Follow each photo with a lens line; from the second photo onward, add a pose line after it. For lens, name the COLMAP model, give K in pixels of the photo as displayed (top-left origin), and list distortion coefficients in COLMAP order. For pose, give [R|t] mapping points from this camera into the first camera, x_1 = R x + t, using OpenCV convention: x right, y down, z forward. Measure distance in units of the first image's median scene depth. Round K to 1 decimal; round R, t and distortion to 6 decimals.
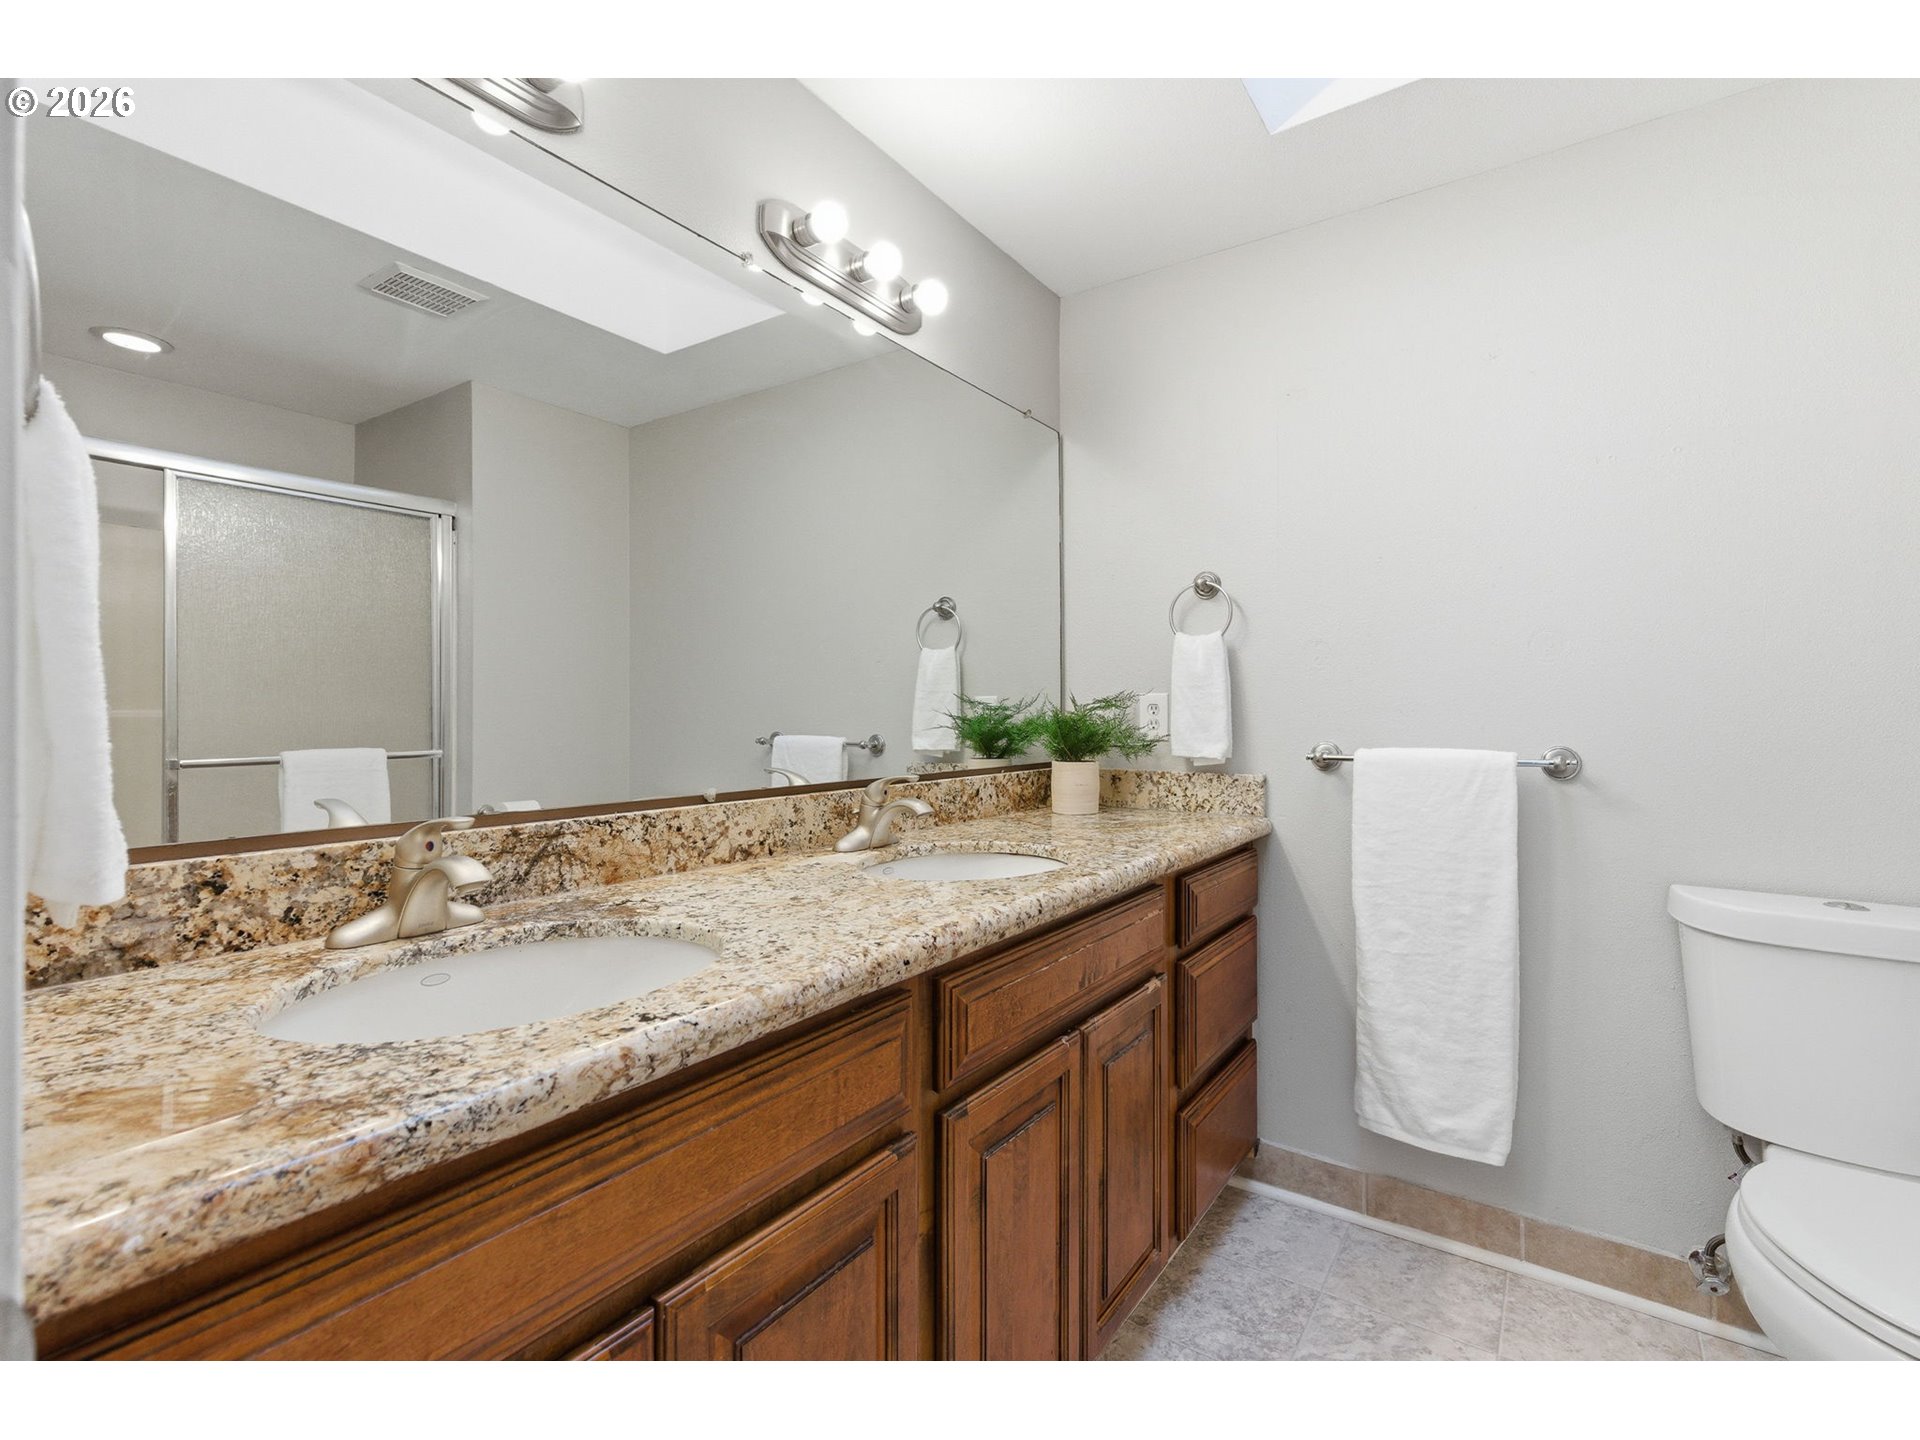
lens RADIAL K [[870.1, 0, 955.3], [0, 870.1, 712.1], [0, 0, 1]] dist [-0.004460, 0.002478]
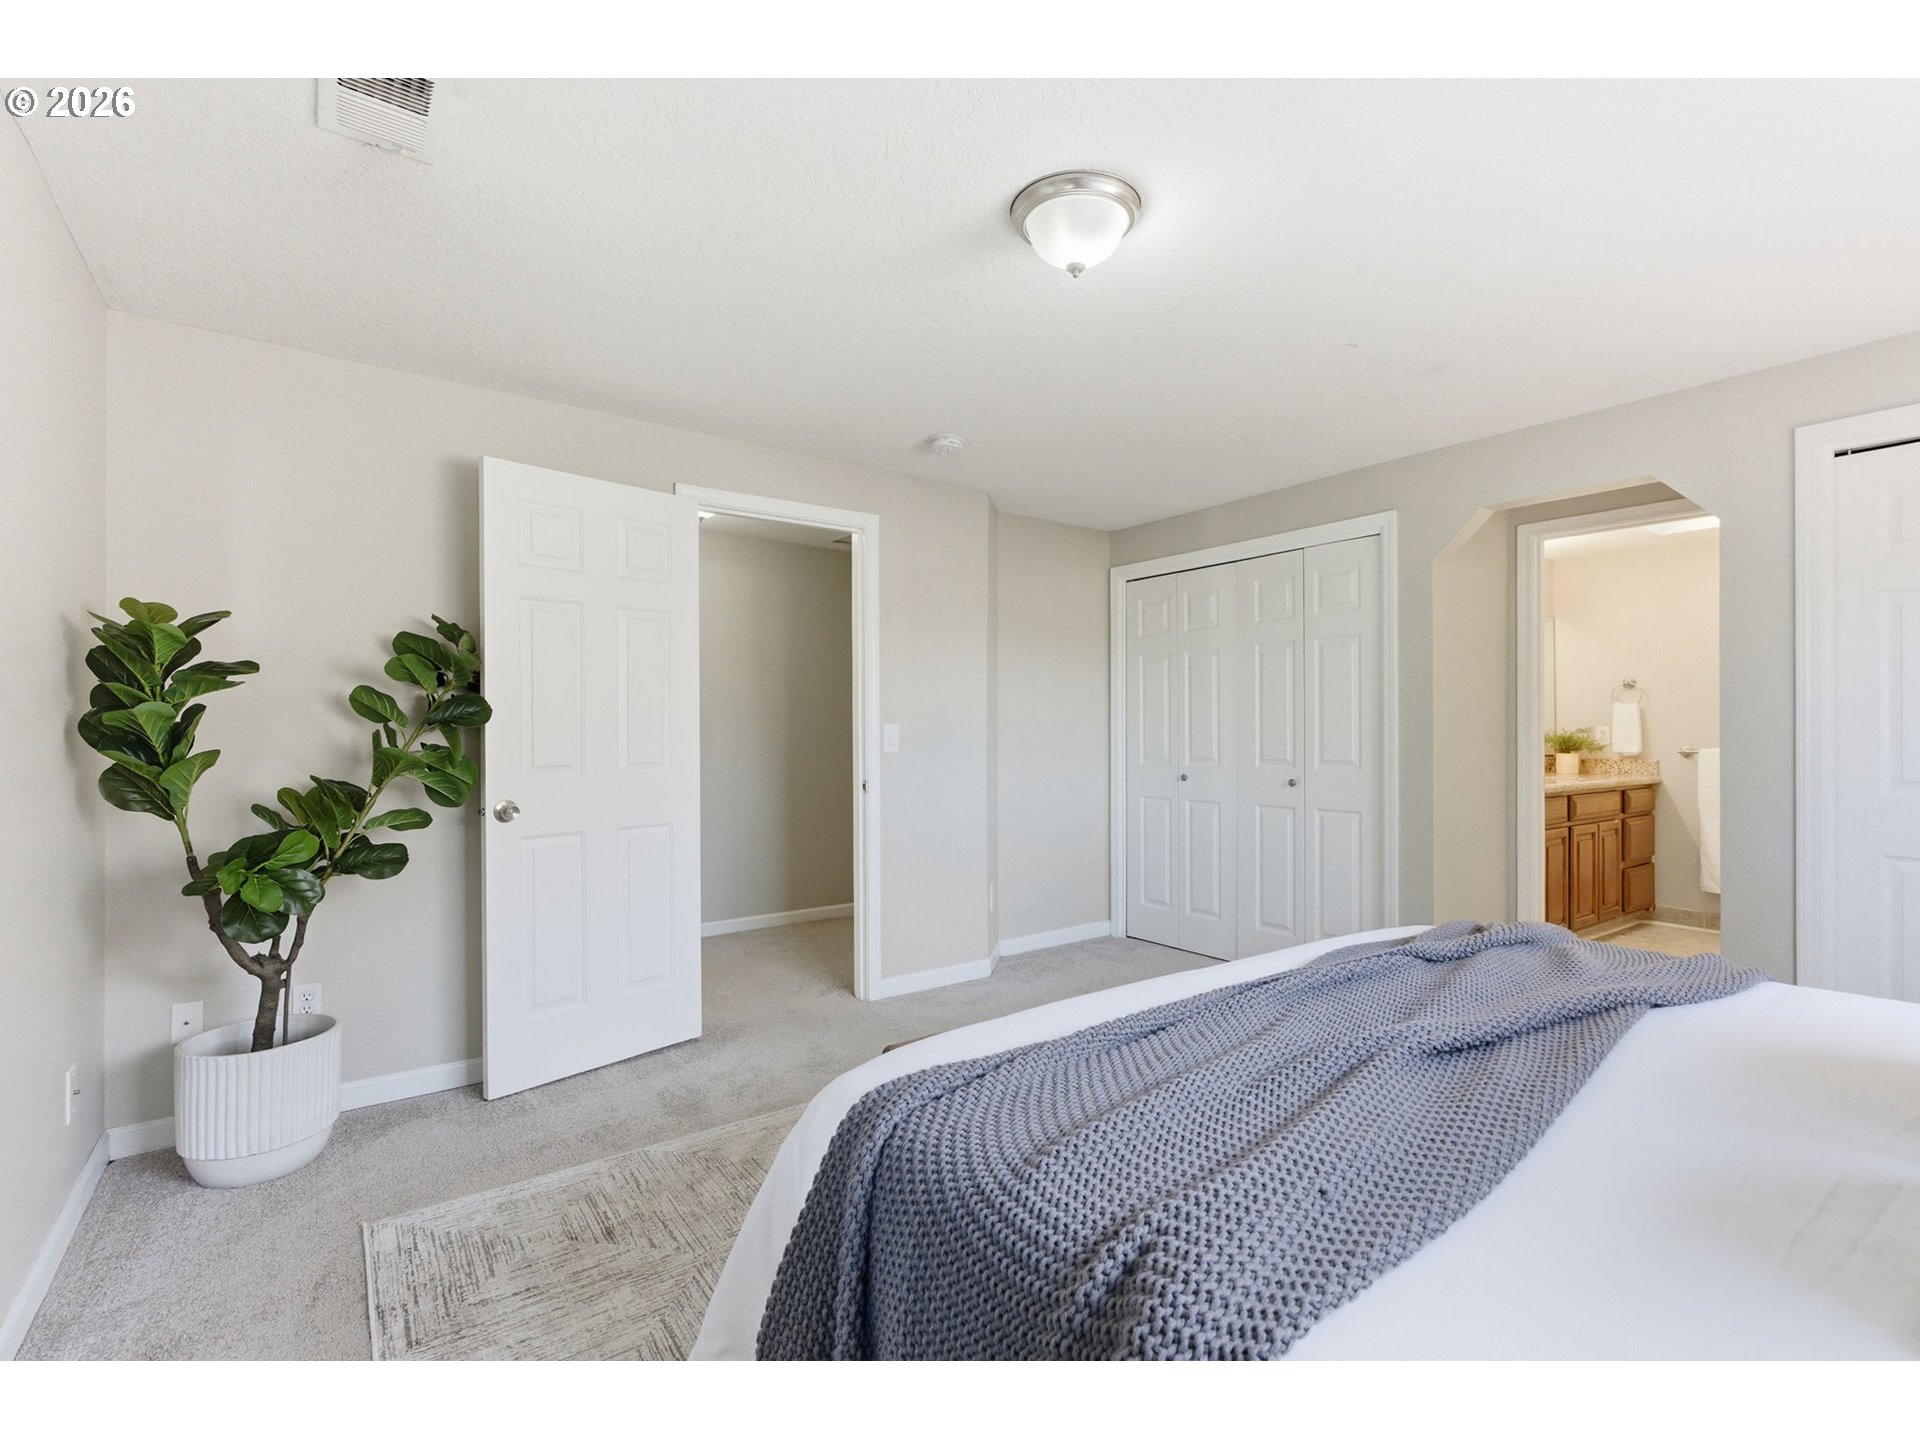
lens RADIAL K [[870.1, 0, 960.3], [0, 870.1, 722.6], [0, 0, 1]] dist [-0.004460, 0.002478]
pose [[0.946995, 0.000130, -0.321249, -0.862227], [-0.003602, 0.999941, -0.010214, -0.002444], [0.321229, 0.010830, 0.946940, -2.340665]]
